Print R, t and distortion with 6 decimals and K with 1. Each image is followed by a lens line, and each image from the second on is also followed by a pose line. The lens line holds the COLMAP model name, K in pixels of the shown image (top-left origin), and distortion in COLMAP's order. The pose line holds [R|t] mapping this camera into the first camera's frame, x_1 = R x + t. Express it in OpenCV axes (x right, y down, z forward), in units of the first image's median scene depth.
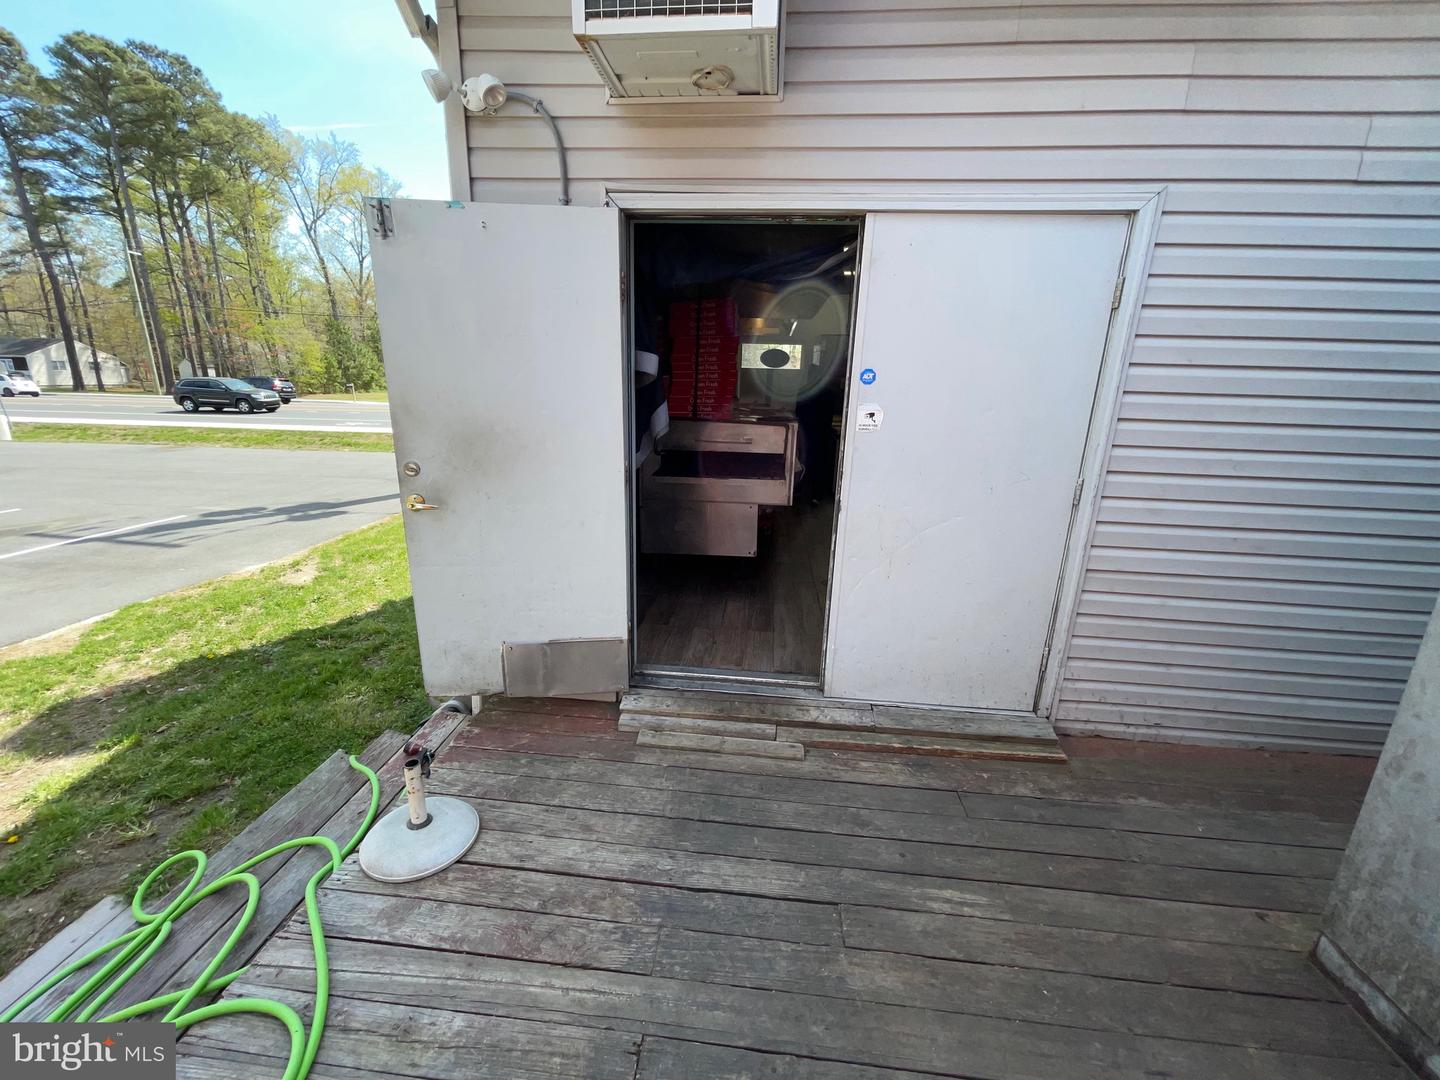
lens RADIAL K [[579.0, 0, 712.8], [0, 579.0, 540.5], [0, 0, 1]] dist [-0.002659, 0.000486]
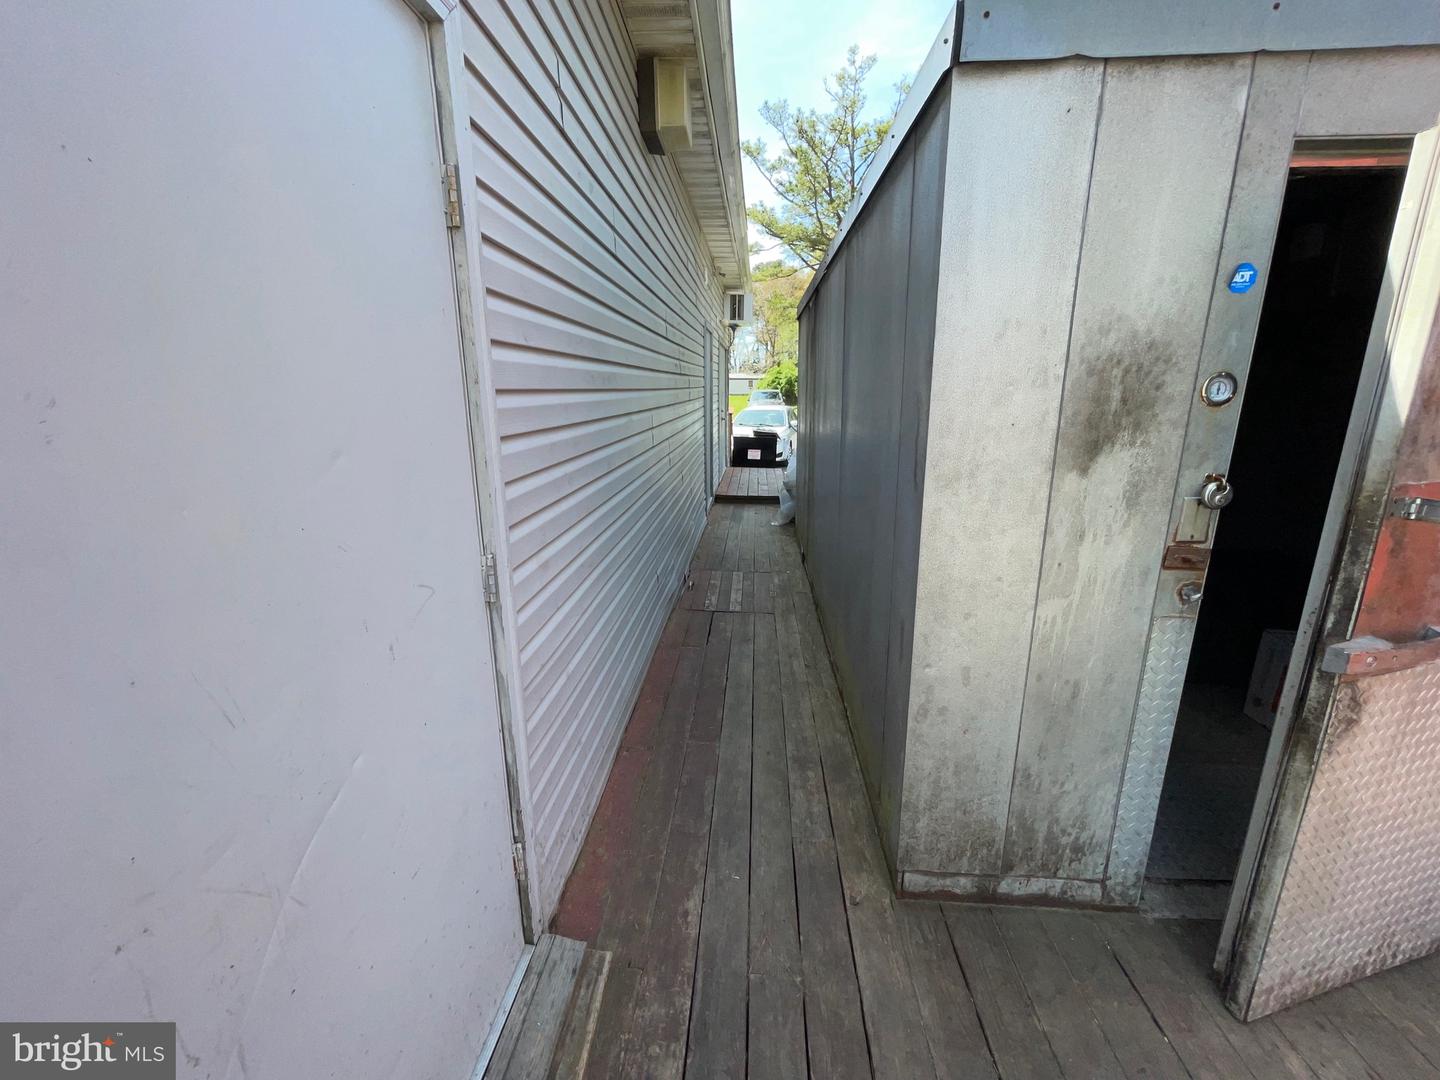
lens RADIAL K [[579.0, 0, 712.8], [0, 579.0, 540.5], [0, 0, 1]] dist [-0.002659, 0.000486]
pose [[-0.025016, -0.280612, 0.959495, 0.191867], [0.267794, 0.922837, 0.276873, -0.338741], [-0.963151, 0.263873, 0.052060, 1.221123]]
